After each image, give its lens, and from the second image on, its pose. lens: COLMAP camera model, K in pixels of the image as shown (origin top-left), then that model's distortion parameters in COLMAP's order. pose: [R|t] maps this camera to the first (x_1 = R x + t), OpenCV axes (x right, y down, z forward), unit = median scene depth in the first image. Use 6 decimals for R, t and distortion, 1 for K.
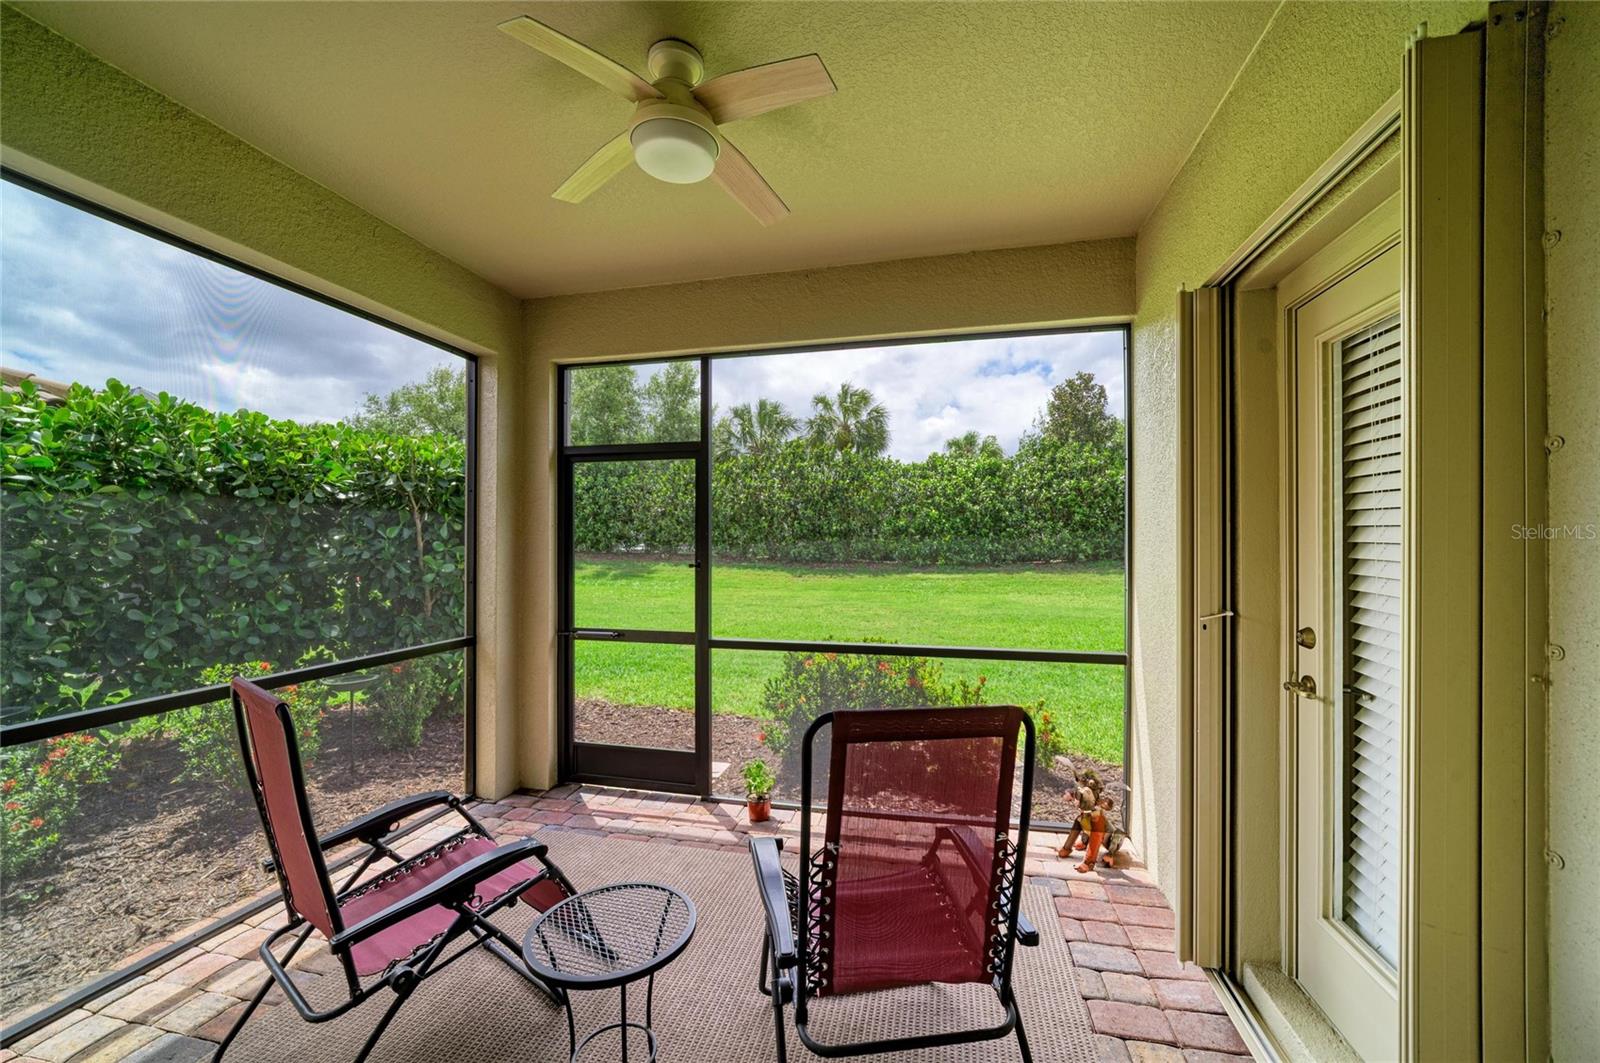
lens RADIAL K [[635.1, 0, 813.9], [0, 635.1, 543.2], [0, 0, 1]] dist [-0.006537, 0.000404]
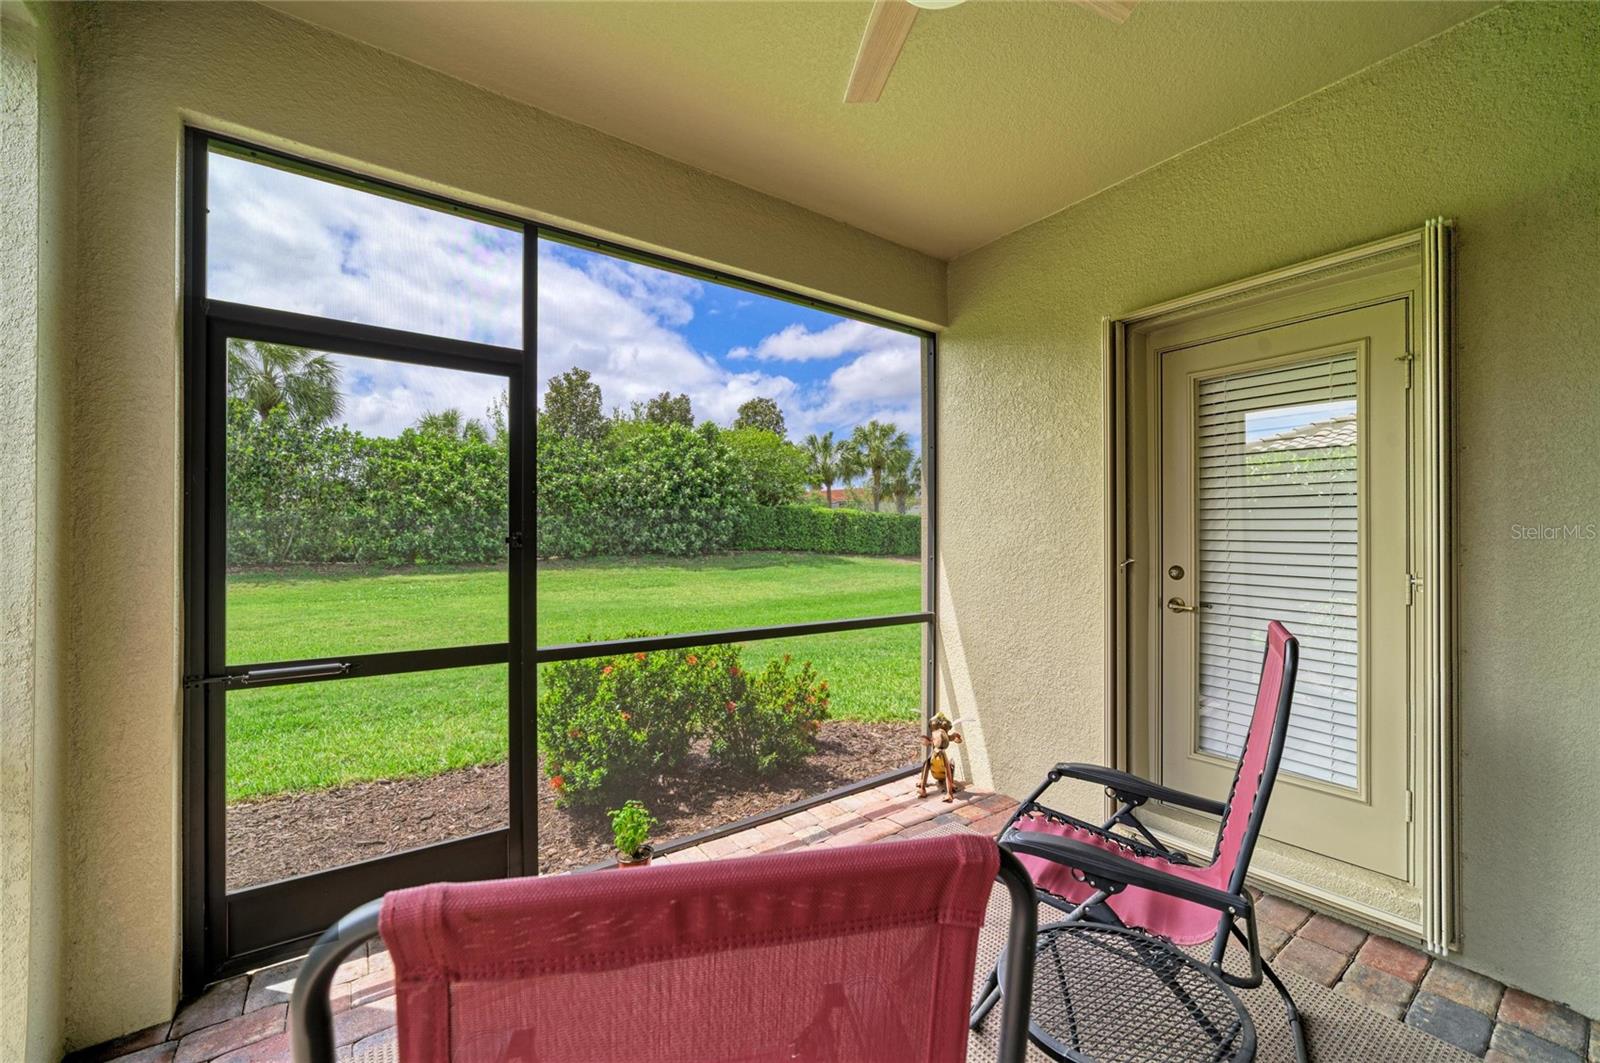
lens RADIAL K [[635.1, 0, 806.1], [0, 635.1, 538.6], [0, 0, 1]] dist [-0.006537, 0.000404]
pose [[0.658081, 0.003308, 0.752940, -0.098870], [0.003370, 0.999967, -0.007339, 0.008329], [-0.752940, 0.007367, 0.658048, 0.072338]]
